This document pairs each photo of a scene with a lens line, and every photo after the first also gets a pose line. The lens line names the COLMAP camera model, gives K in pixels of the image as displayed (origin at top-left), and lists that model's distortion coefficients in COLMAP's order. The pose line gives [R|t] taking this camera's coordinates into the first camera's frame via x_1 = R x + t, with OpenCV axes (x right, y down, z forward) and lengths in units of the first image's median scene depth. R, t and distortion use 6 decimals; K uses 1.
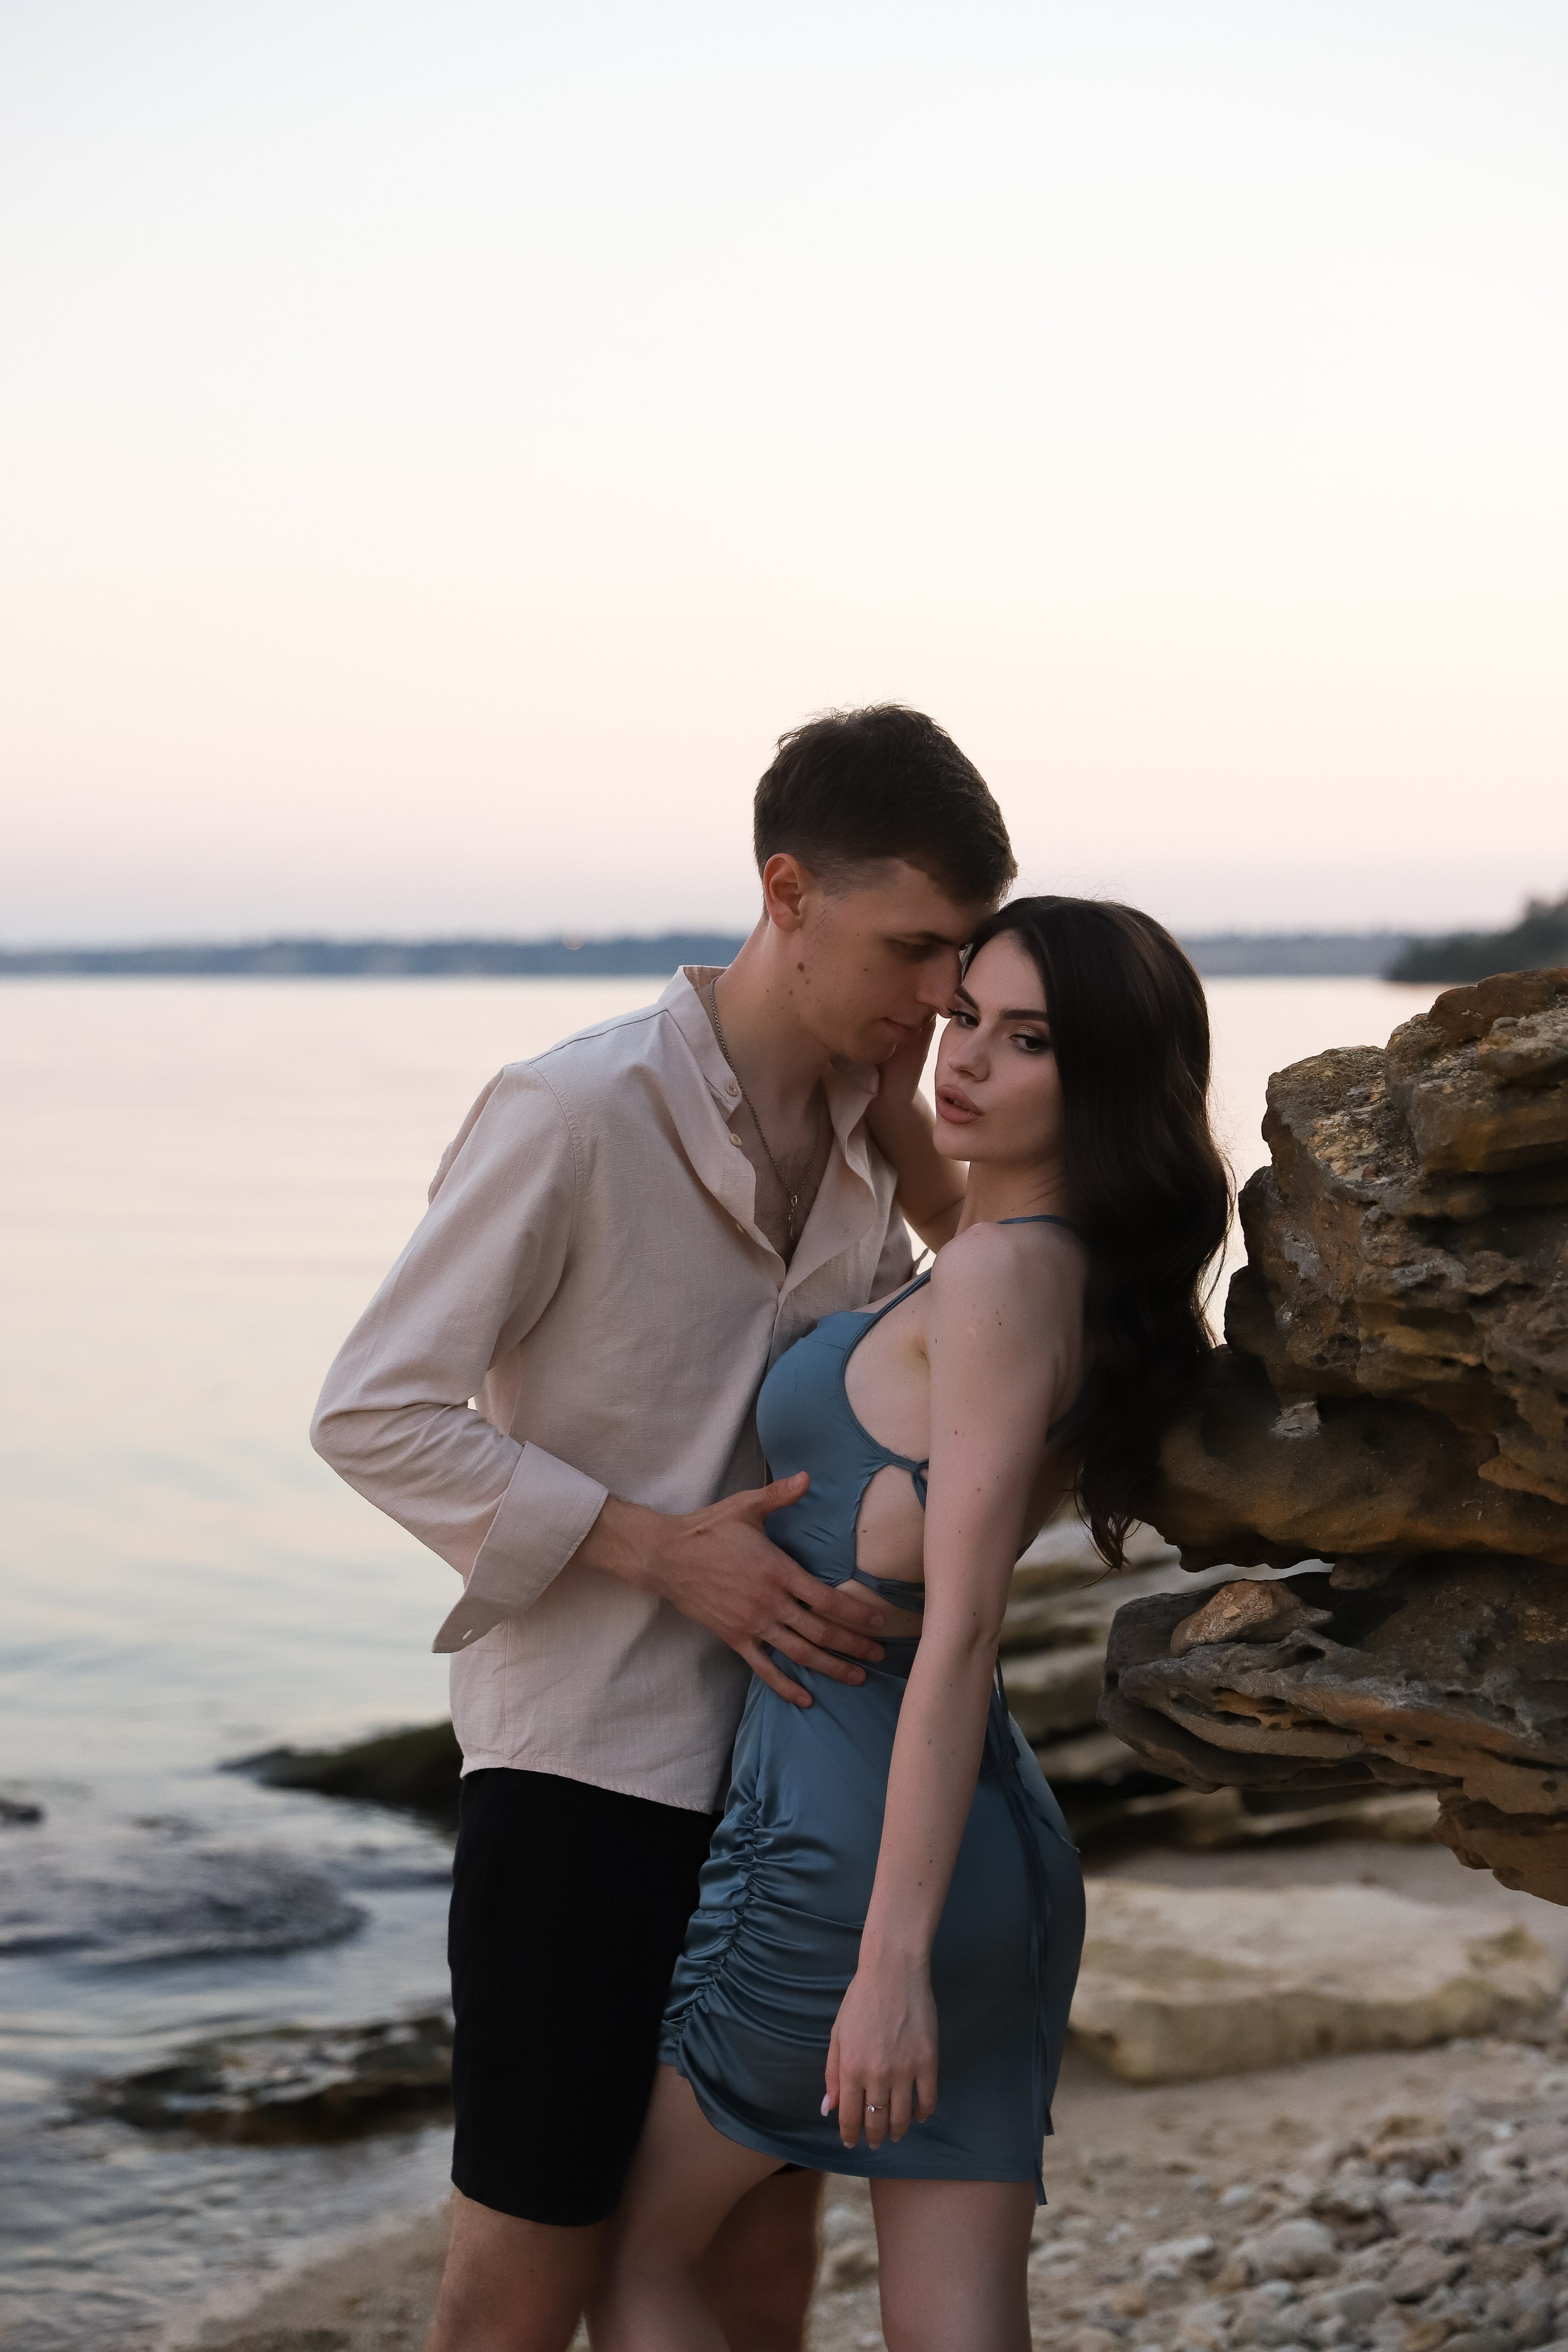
lens RADIAL K [[4639.4, 0, 842.8], [0, 4639.4, 1176.7], [0, 0, 1]] dist [0.277416, 0.000000]
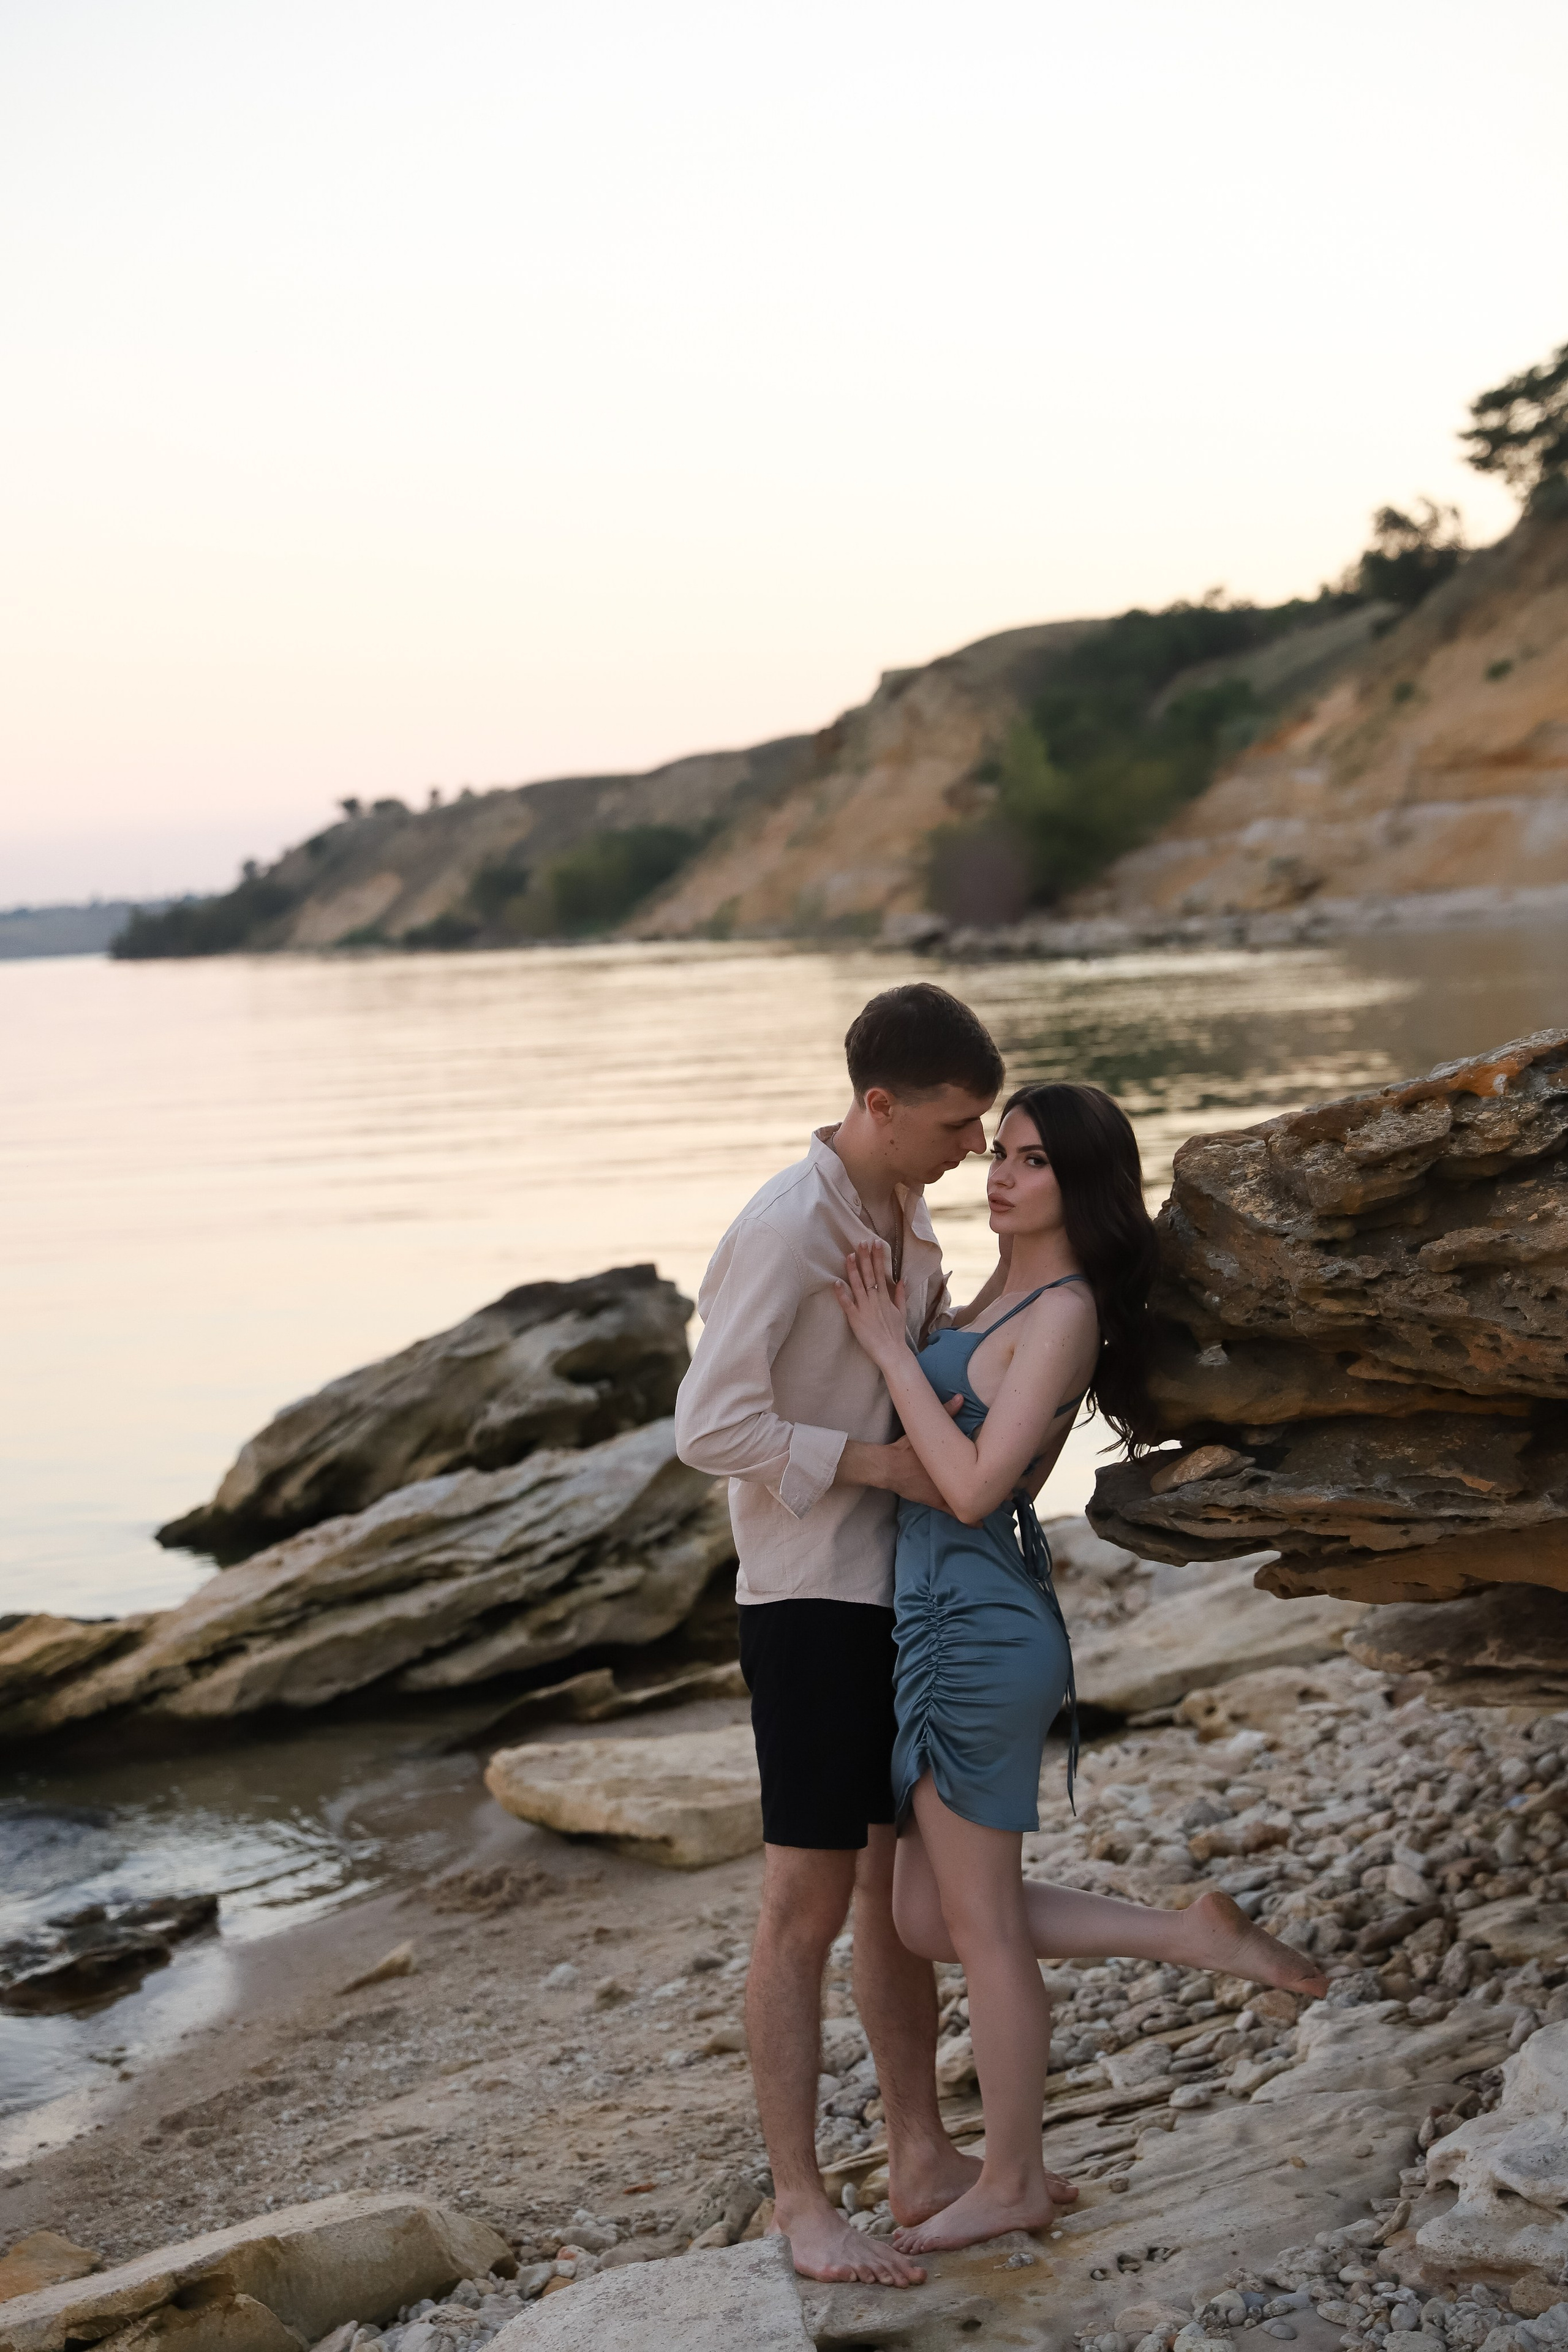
lens RADIAL K [[4639.4, 0, 801.5], [0, 4639.4, 1154.1], [0, 0, 1]] dist [0.277416, 0.000000]
pose [[0.962941, -0.086188, 0.255570, -0.521701], [0.085756, 0.996233, 0.012856, -0.063947], [-0.255716, 0.009537, 0.966705, -0.721122]]
